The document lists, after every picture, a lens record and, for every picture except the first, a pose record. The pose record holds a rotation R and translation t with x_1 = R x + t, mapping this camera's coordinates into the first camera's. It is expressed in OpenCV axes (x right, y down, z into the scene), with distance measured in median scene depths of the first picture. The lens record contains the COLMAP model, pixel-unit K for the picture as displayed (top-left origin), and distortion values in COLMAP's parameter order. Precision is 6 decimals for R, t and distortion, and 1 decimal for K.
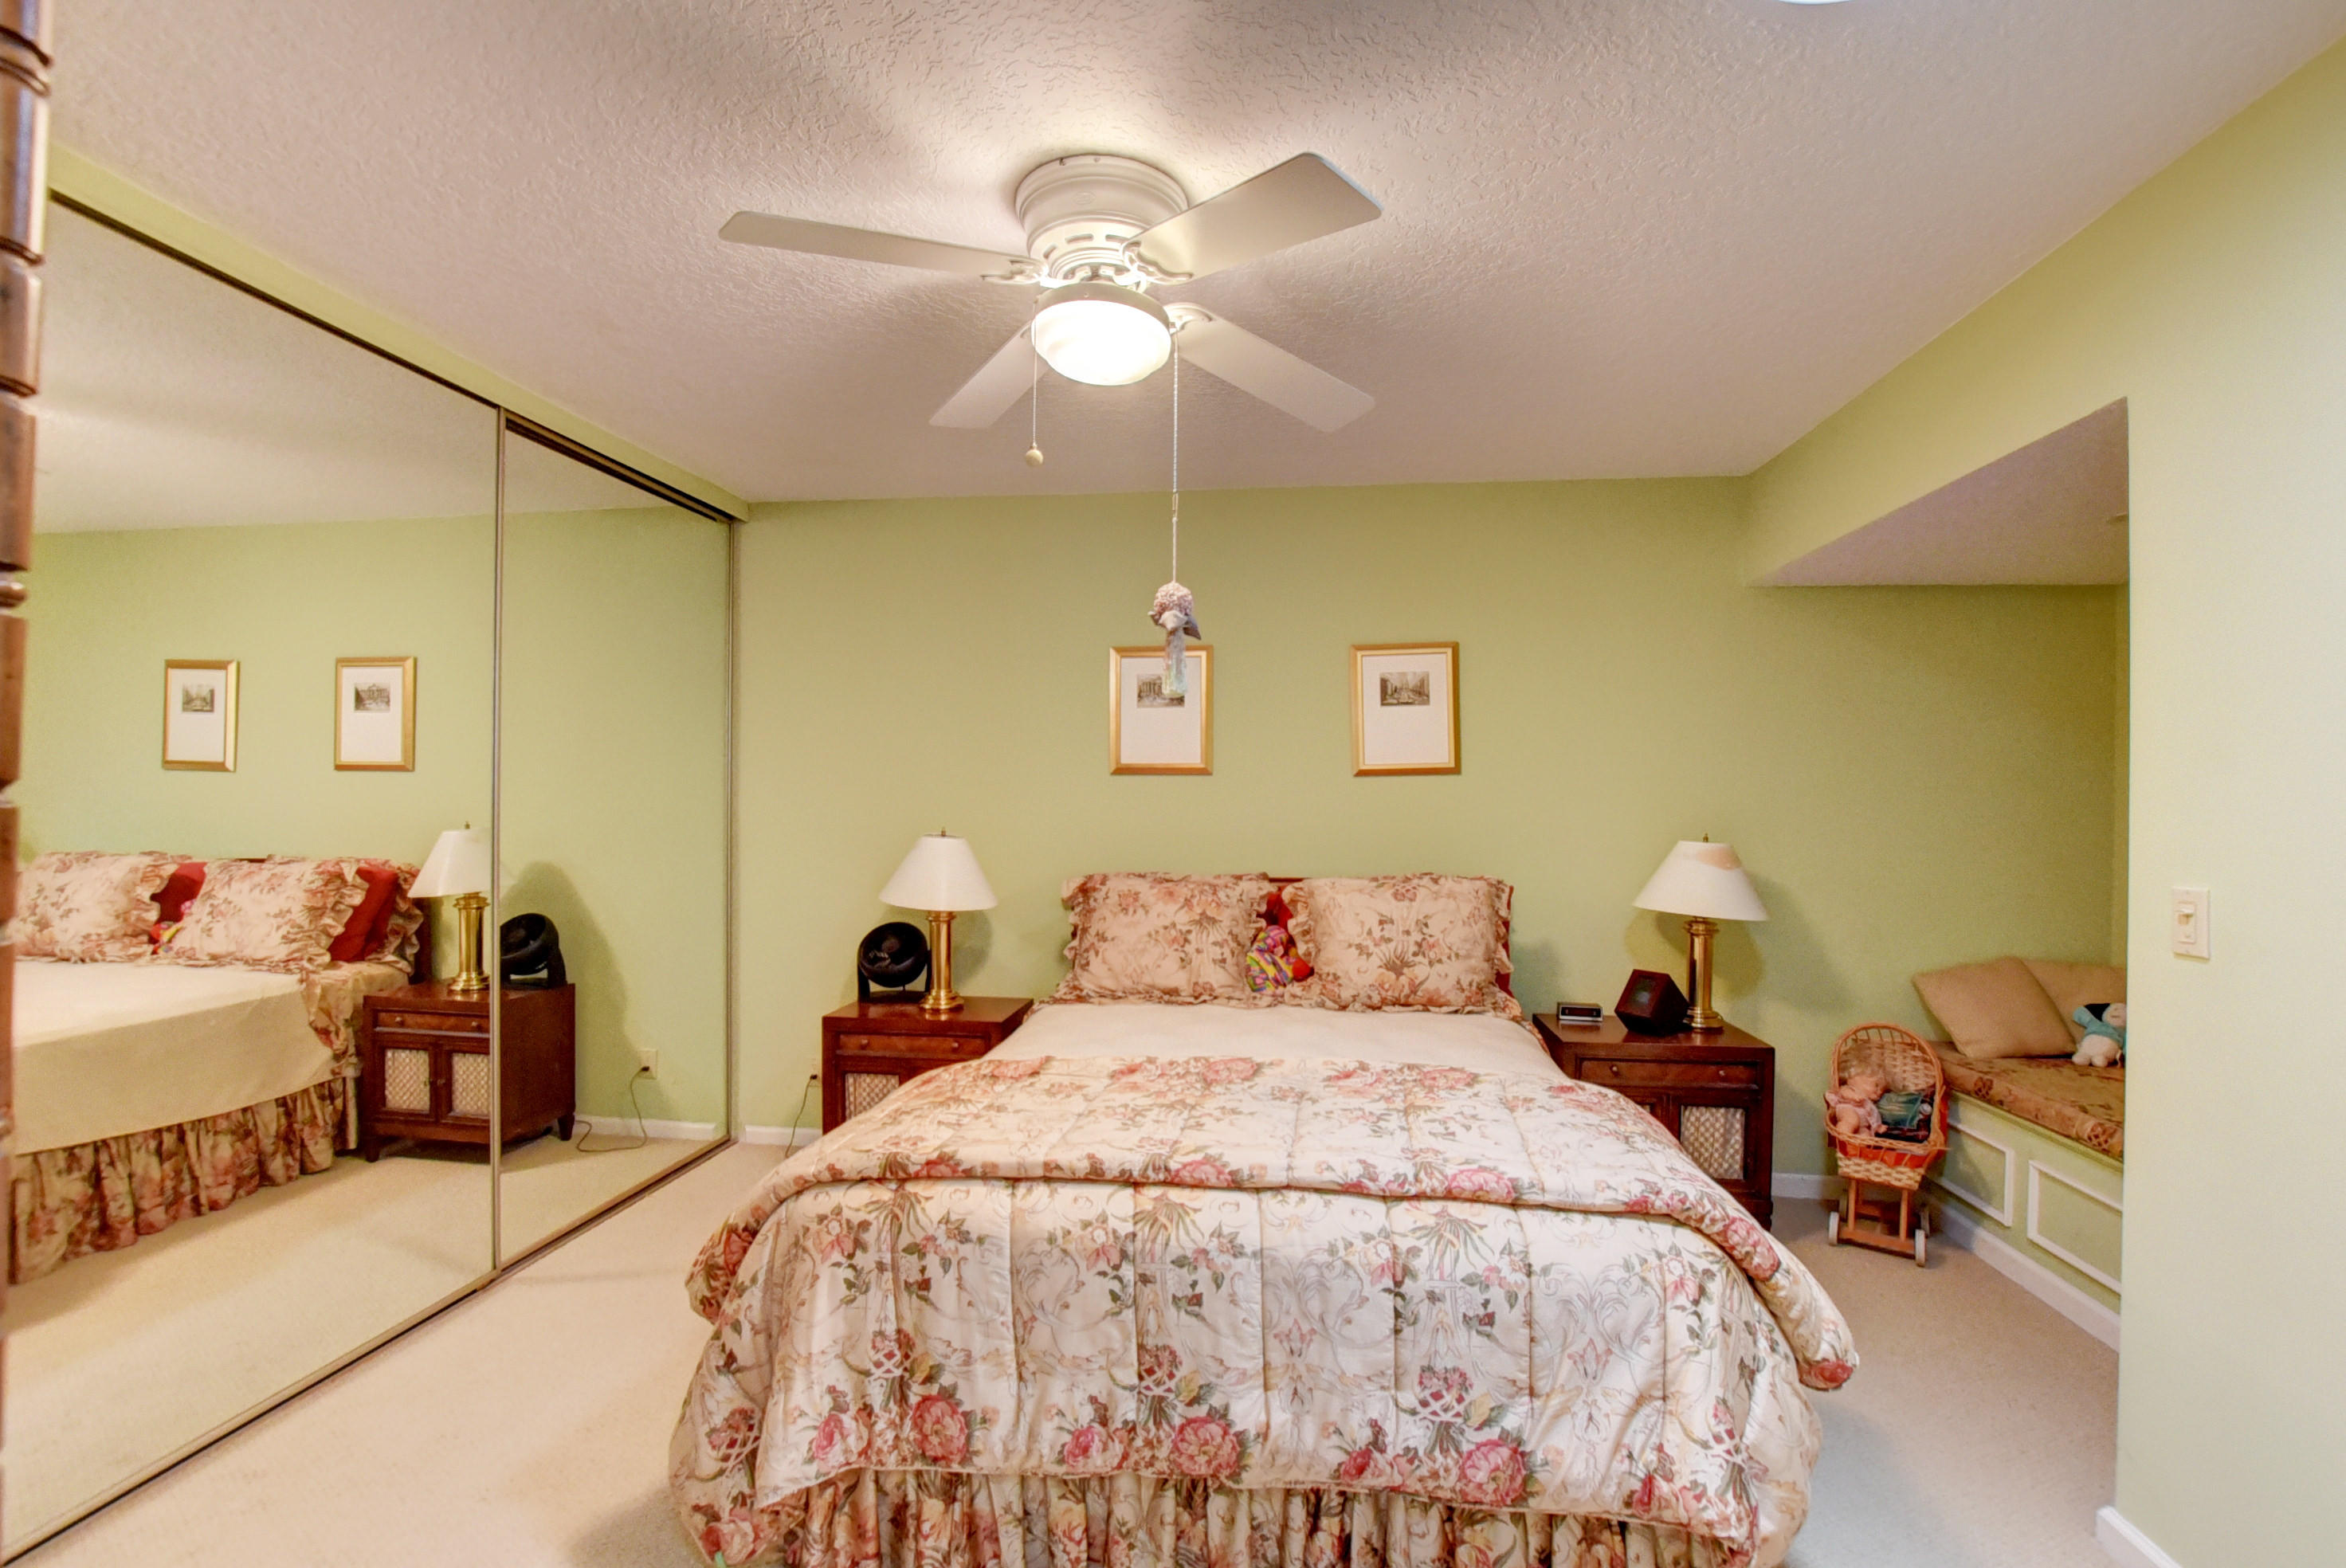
lens RADIAL K [[1042.1, 0, 1185.4], [0, 1042.1, 802.3], [0, 0, 1]] dist [-0.024329, 0.000402]
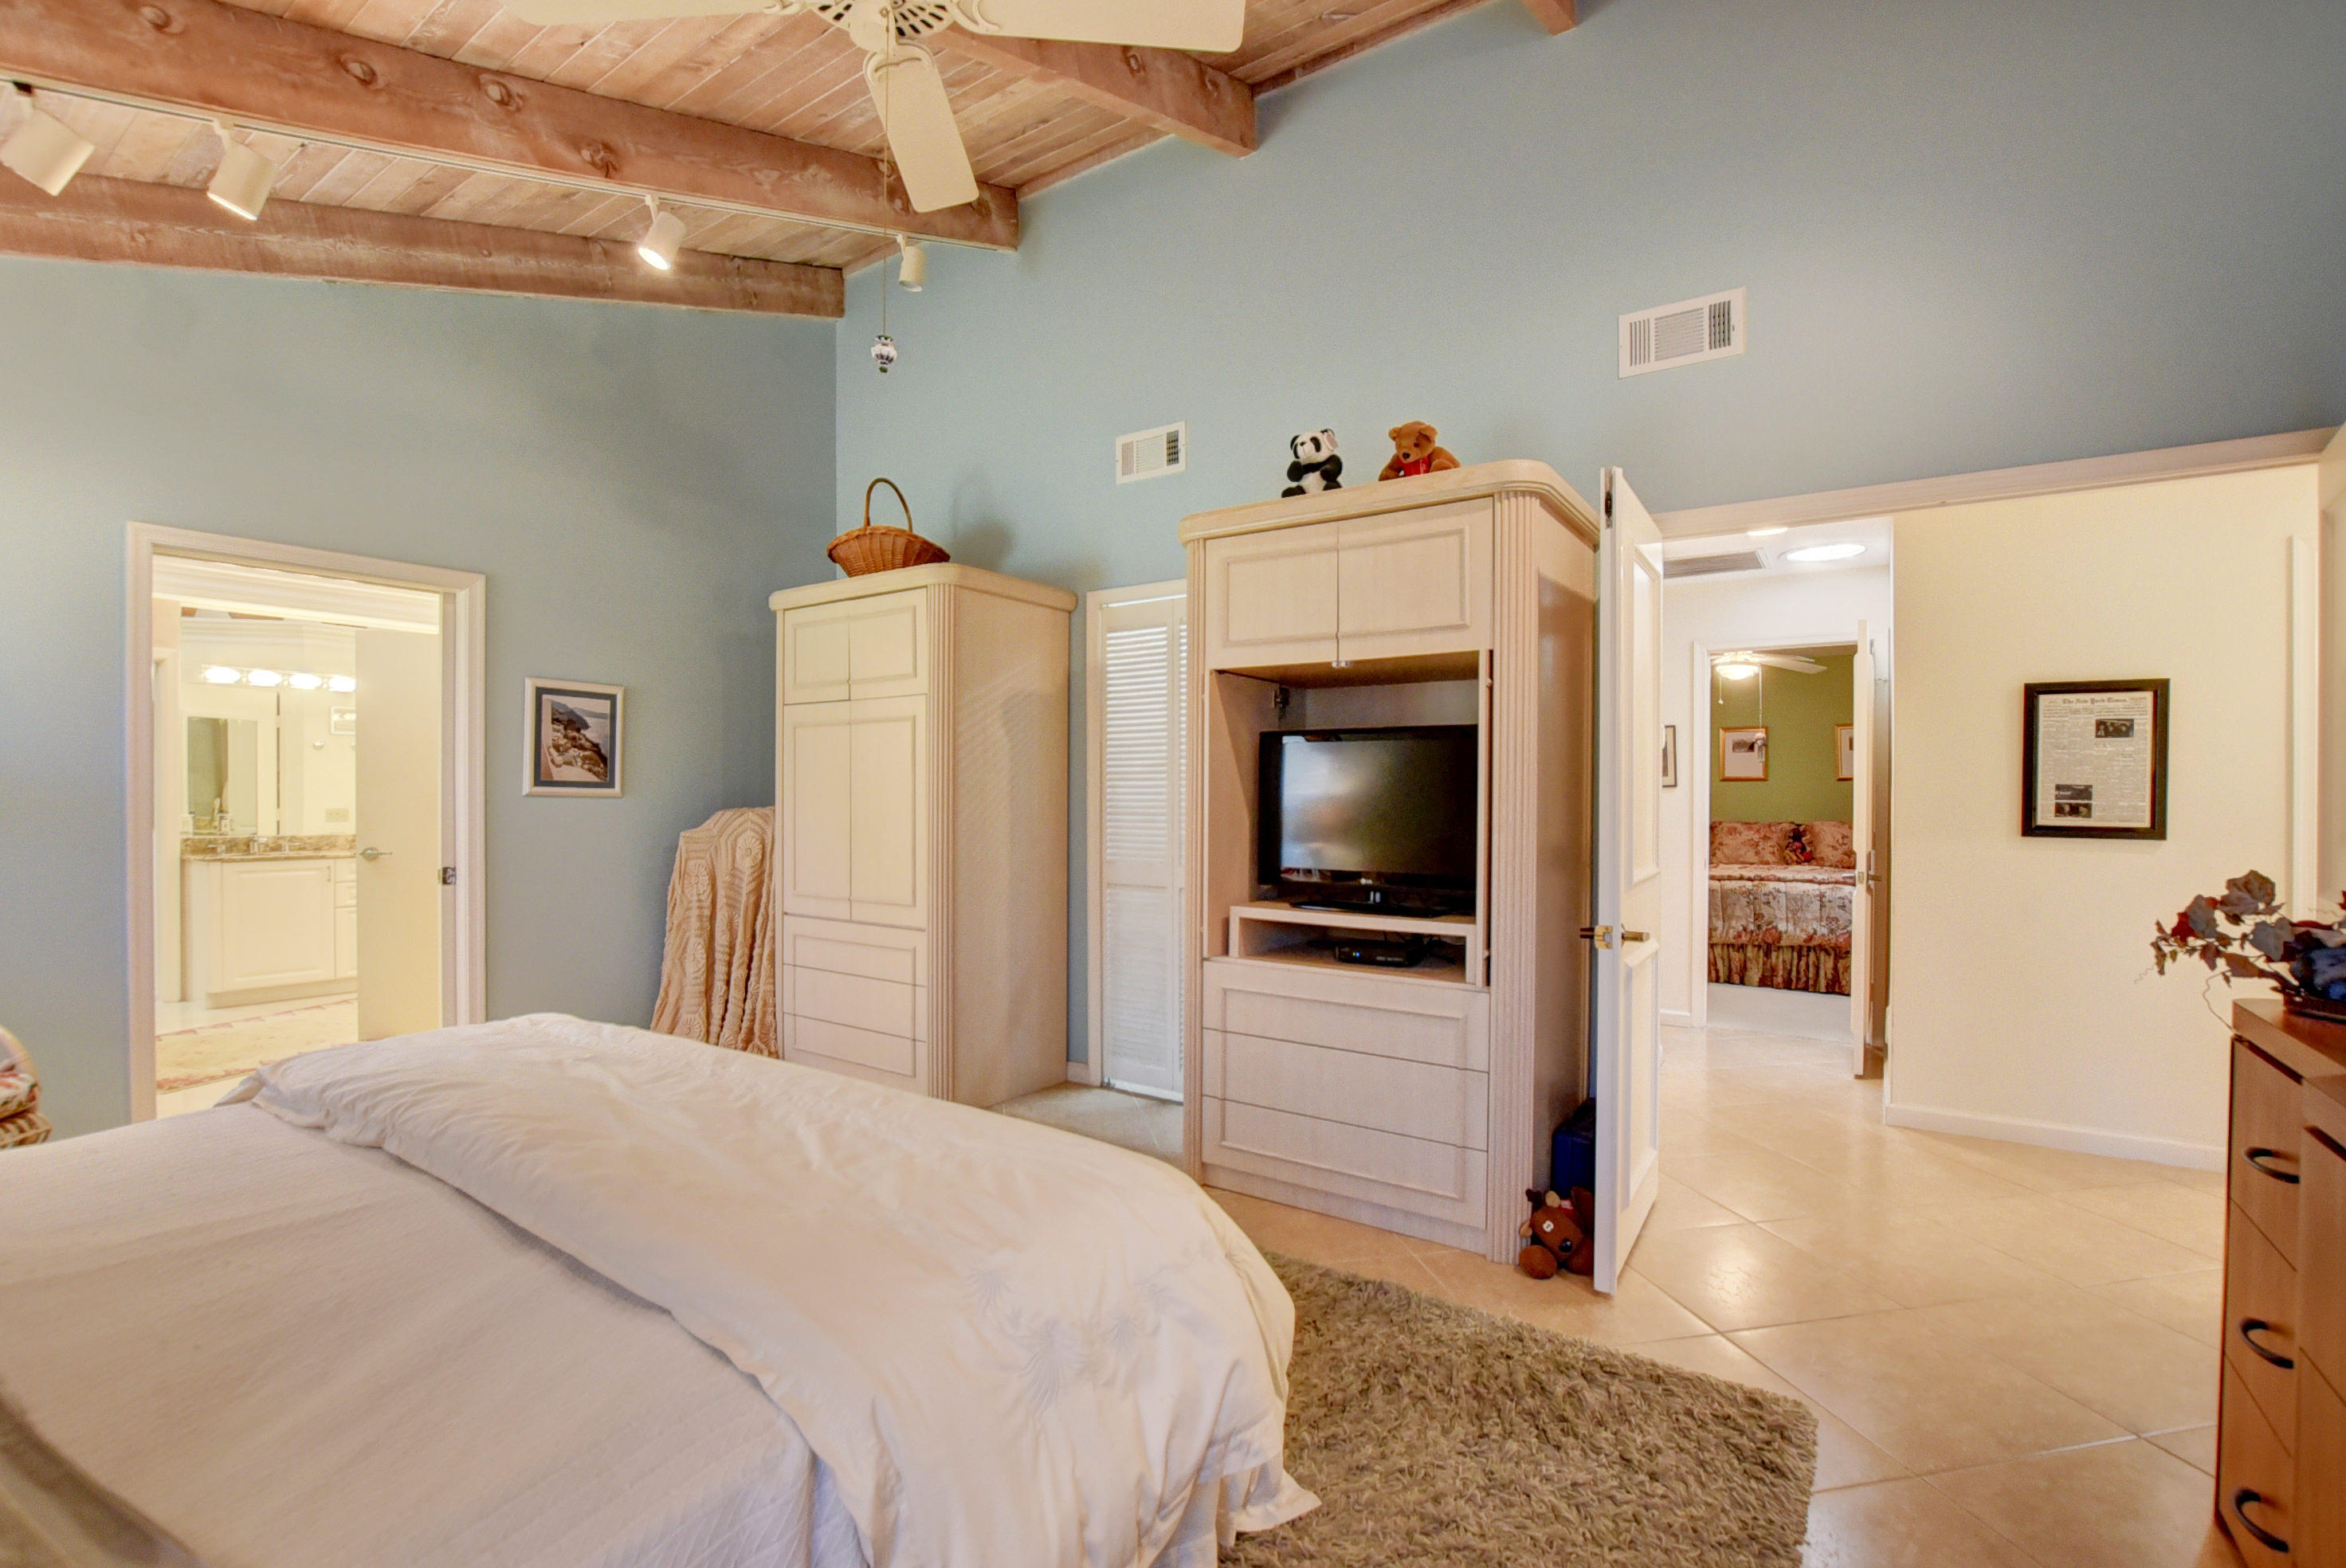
lens RADIAL K [[1042.1, 0, 1185.4], [0, 1042.1, 802.3], [0, 0, 1]] dist [-0.024329, 0.000402]
pose [[0.890612, 0.001972, -0.454759, -0.197501], [-0.002053, 0.999998, 0.000315, 0.055008], [0.454758, 0.000653, 0.890615, -3.966741]]
